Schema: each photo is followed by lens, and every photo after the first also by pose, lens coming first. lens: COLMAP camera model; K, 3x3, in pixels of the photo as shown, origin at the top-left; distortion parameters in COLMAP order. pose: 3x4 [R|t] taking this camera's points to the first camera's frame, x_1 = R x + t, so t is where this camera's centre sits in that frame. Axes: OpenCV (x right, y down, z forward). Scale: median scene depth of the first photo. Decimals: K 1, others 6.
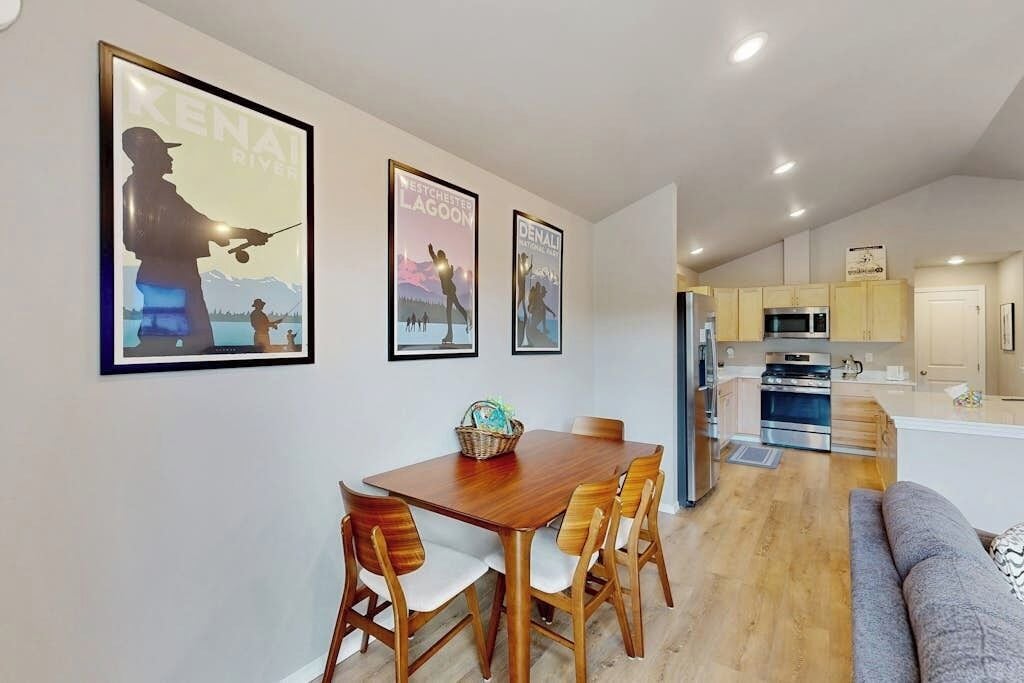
lens RADIAL K [[445.8, 0, 509.4], [0, 445.8, 339.0], [0, 0, 1]] dist [-0.001328, -0.000393]
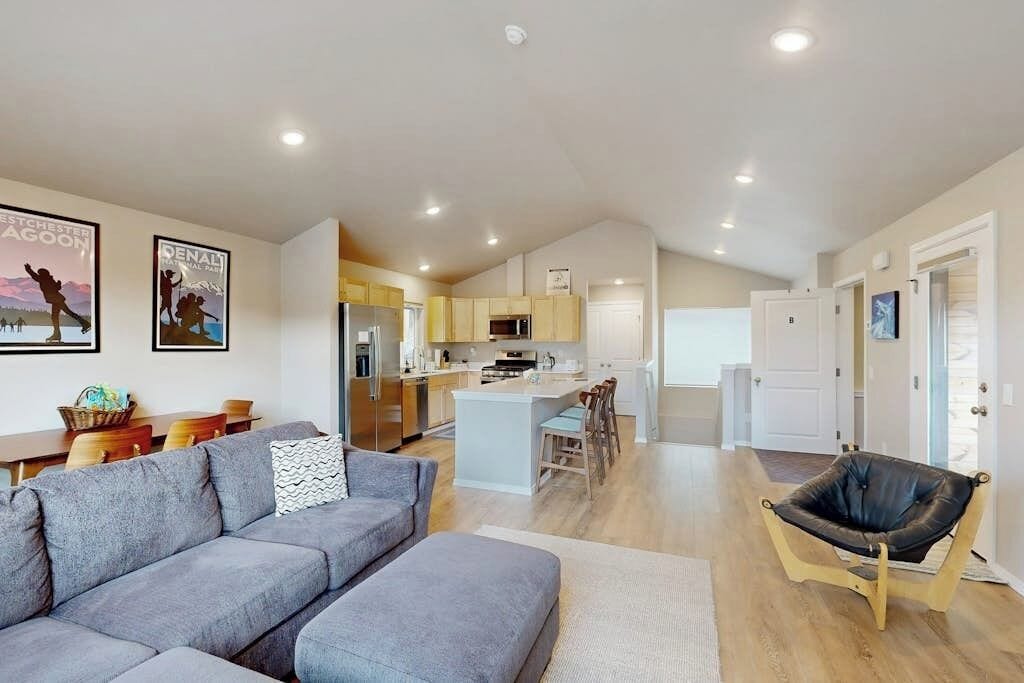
lens RADIAL K [[445.8, 0, 513.0], [0, 445.8, 341.9], [0, 0, 1]] dist [-0.001328, -0.000393]
pose [[0.969179, -0.004445, 0.246319, 0.629573], [0.004917, 0.999987, -0.001302, 0.014279], [-0.246310, 0.002473, 0.969188, -0.423284]]
